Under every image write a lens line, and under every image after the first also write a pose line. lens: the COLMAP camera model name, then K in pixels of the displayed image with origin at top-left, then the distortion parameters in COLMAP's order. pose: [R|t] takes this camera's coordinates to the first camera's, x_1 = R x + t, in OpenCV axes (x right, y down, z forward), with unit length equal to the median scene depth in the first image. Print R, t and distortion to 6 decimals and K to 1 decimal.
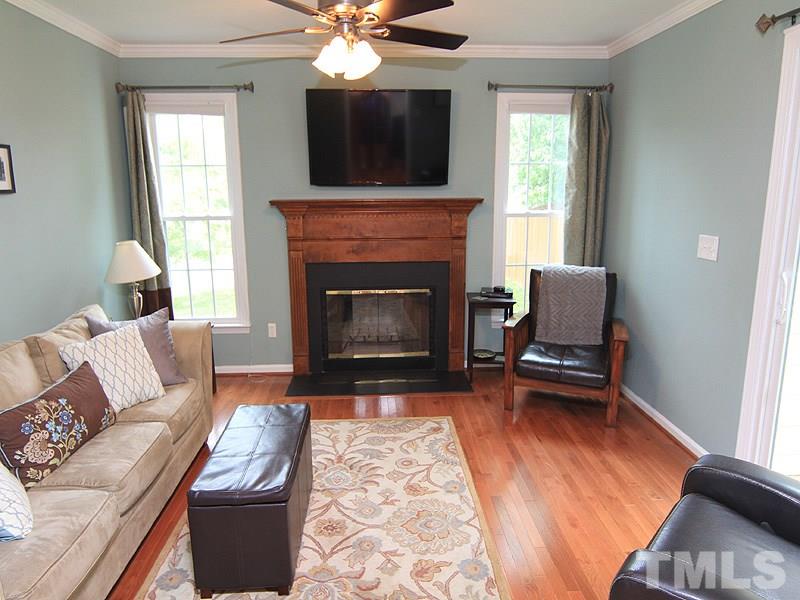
lens RADIAL K [[579.6, 0, 402.4], [0, 579.6, 300.1], [0, 0, 1]] dist [0.061683, 0.003345]
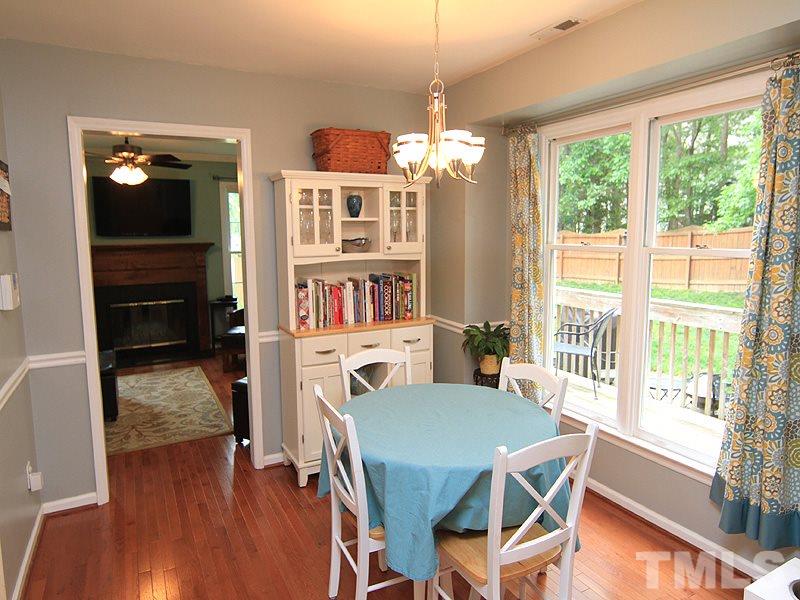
lens RADIAL K [[537.3, 0, 400.3], [0, 537.3, 295.5], [0, 0, 1]] dist [0.001979, 0.000051]
pose [[0.913574, -0.054224, 0.403040, -0.004887], [0.088030, 0.993941, -0.065816, 0.129697], [-0.397030, 0.095608, 0.912813, -0.632628]]
